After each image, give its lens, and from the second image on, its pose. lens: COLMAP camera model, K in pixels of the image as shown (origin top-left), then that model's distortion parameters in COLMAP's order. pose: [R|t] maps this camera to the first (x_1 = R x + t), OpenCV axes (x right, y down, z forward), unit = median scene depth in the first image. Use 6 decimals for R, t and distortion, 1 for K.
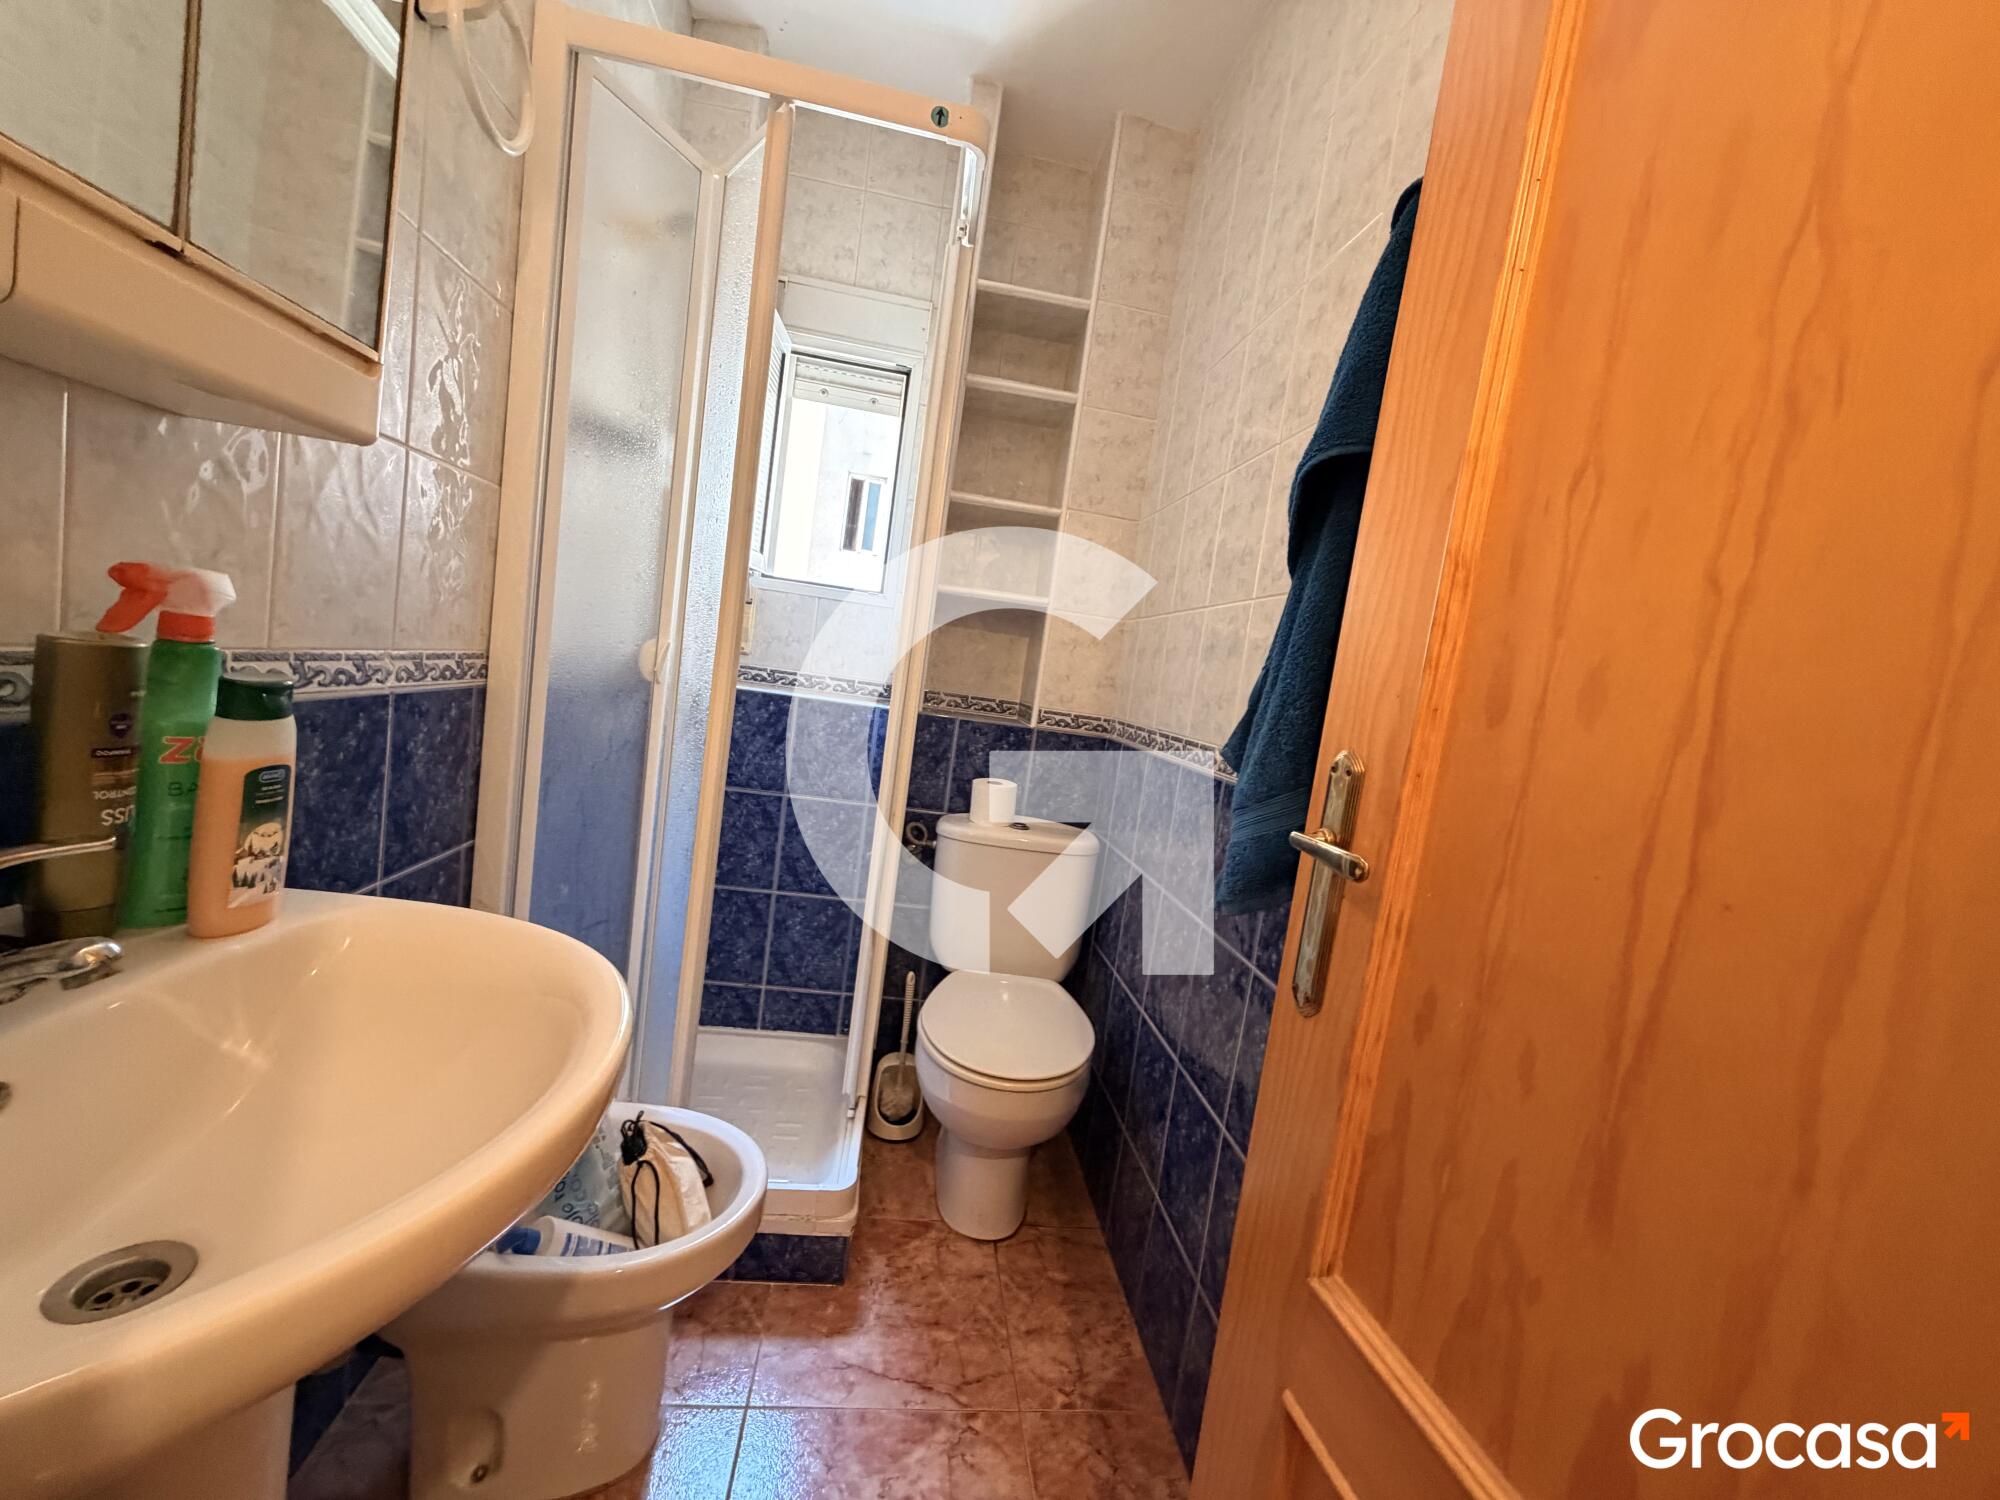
lens RADIAL K [[797.3, 0, 997.1], [0, 797.3, 748.2], [0, 0, 1]] dist [0.000089, 0.000275]
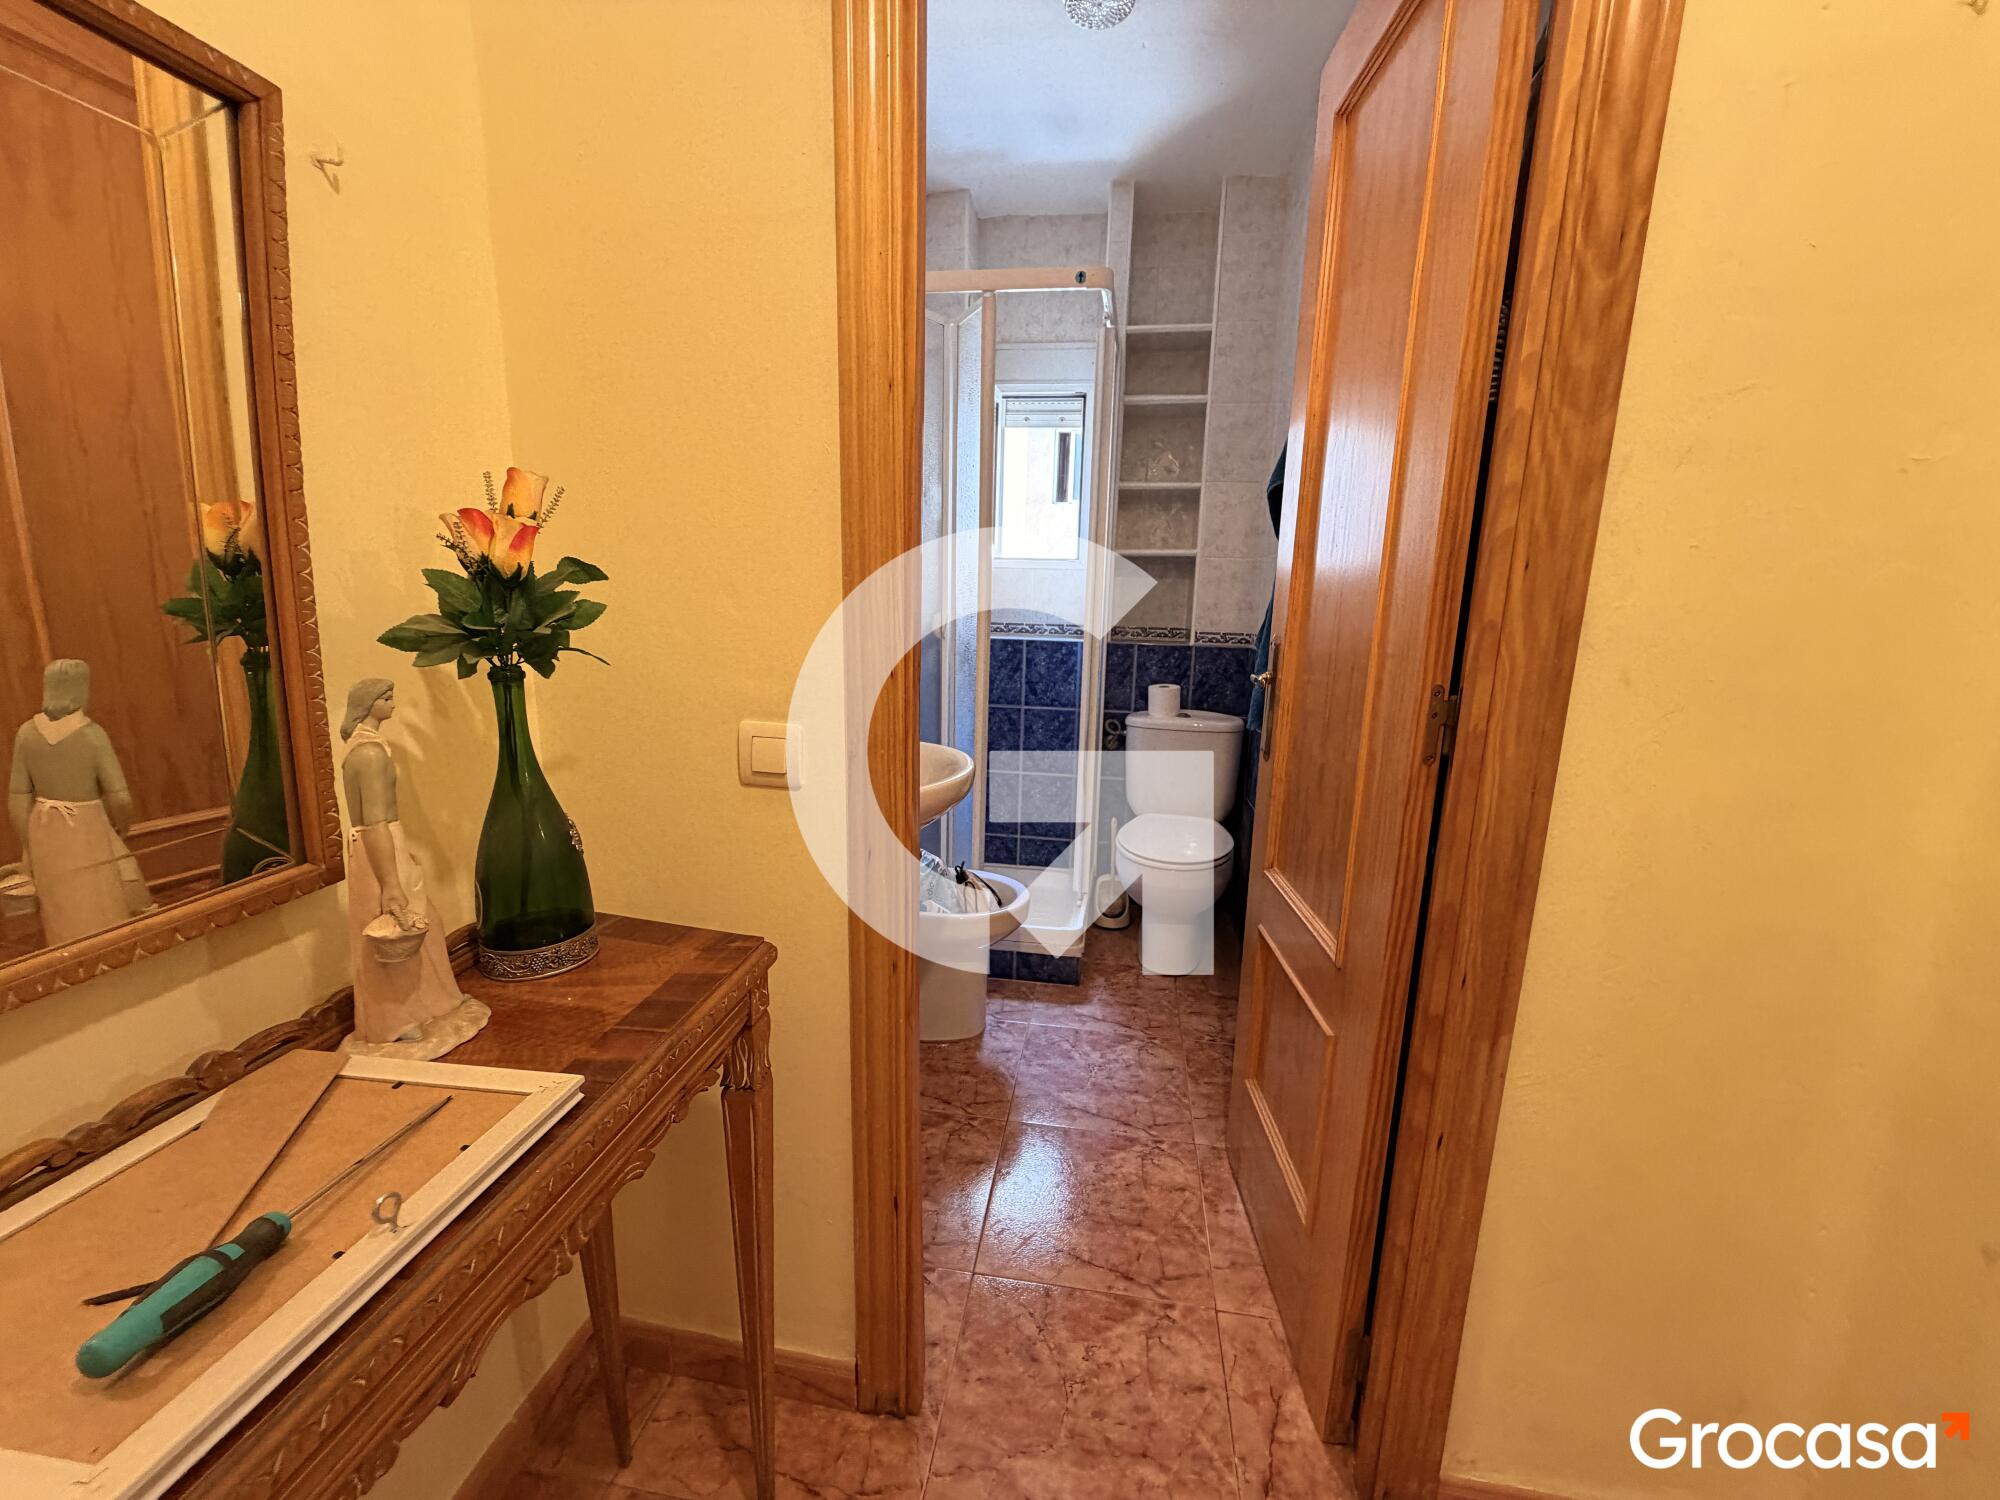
lens RADIAL K [[797.3, 0, 994.4], [0, 797.3, 748.5], [0, 0, 1]] dist [0.000089, 0.000275]
pose [[0.955193, -0.059397, -0.289964, 0.112215], [0.080910, 0.994743, 0.062764, 0.038926], [0.284712, -0.083413, 0.954977, -0.447727]]
